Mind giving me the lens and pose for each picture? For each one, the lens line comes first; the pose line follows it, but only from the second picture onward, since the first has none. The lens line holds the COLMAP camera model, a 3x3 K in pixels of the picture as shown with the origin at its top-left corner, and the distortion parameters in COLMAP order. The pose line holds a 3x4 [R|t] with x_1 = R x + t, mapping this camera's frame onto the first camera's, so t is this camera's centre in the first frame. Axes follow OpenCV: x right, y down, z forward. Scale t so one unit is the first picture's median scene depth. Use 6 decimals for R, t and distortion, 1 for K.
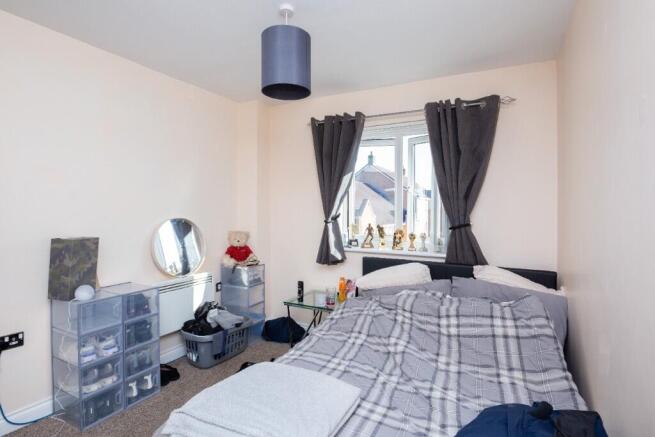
lens RADIAL K [[322.1, 0, 329.3], [0, 322.1, 209.7], [0, 0, 1]] dist [0.000337, -0.001240]
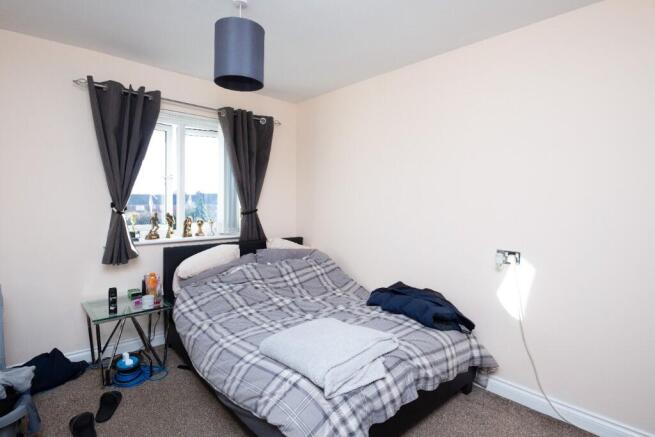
lens RADIAL K [[309.7, 0, 326.6], [0, 309.7, 219.5], [0, 0, 1]] dist [0.000258, -0.000256]
pose [[0.381101, -0.066150, 0.922164, -0.636869], [-0.014342, 0.996894, 0.077437, -0.018652], [-0.924422, -0.042737, 0.378968, 0.241161]]
